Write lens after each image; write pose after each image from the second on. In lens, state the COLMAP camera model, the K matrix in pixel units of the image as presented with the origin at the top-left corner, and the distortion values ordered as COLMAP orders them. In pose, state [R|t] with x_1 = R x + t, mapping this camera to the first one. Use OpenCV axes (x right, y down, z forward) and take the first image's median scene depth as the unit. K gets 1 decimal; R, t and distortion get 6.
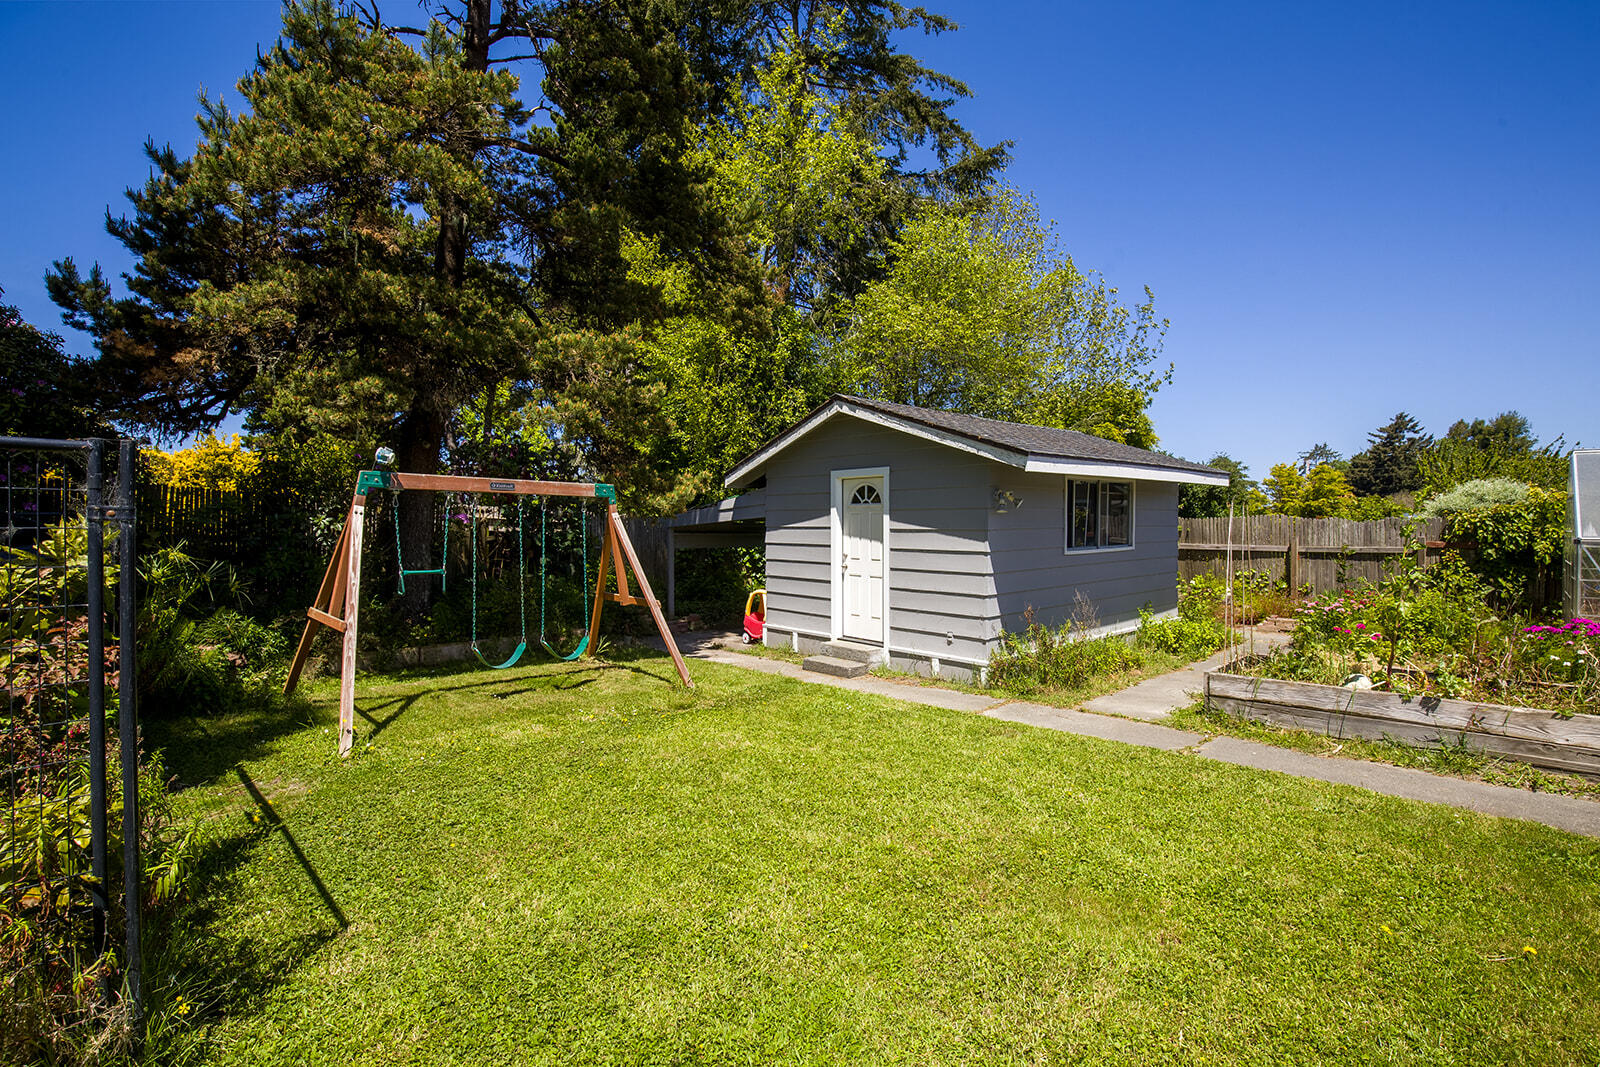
lens RADIAL K [[734.4, 0, 800.2], [0, 734.4, 508.4], [0, 0, 1]] dist [-0.018802, 0.000225]
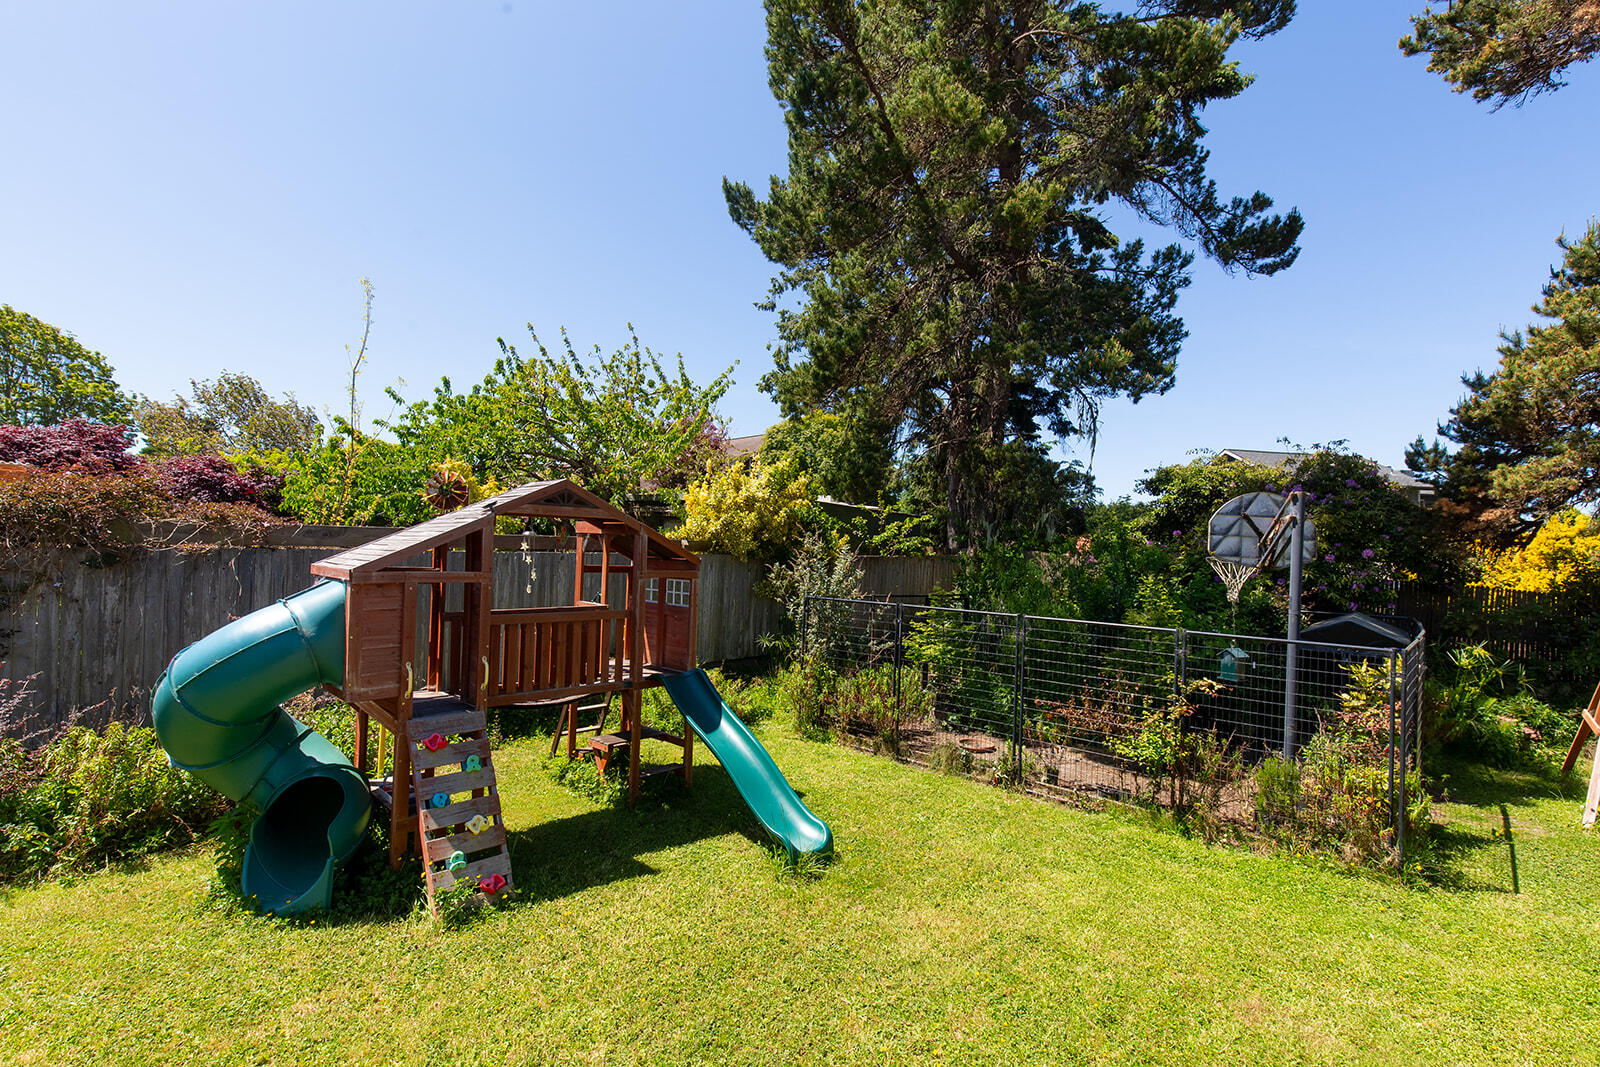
lens RADIAL K [[737.0, 0, 802.0], [0, 737.0, 550.8], [0, 0, 1]] dist [0.002032, 0.000173]
pose [[0.062461, 0.019242, -0.997862, 0.545267], [-0.008821, 0.999786, 0.018727, -0.158475], [0.998008, 0.007632, 0.062618, -0.465090]]
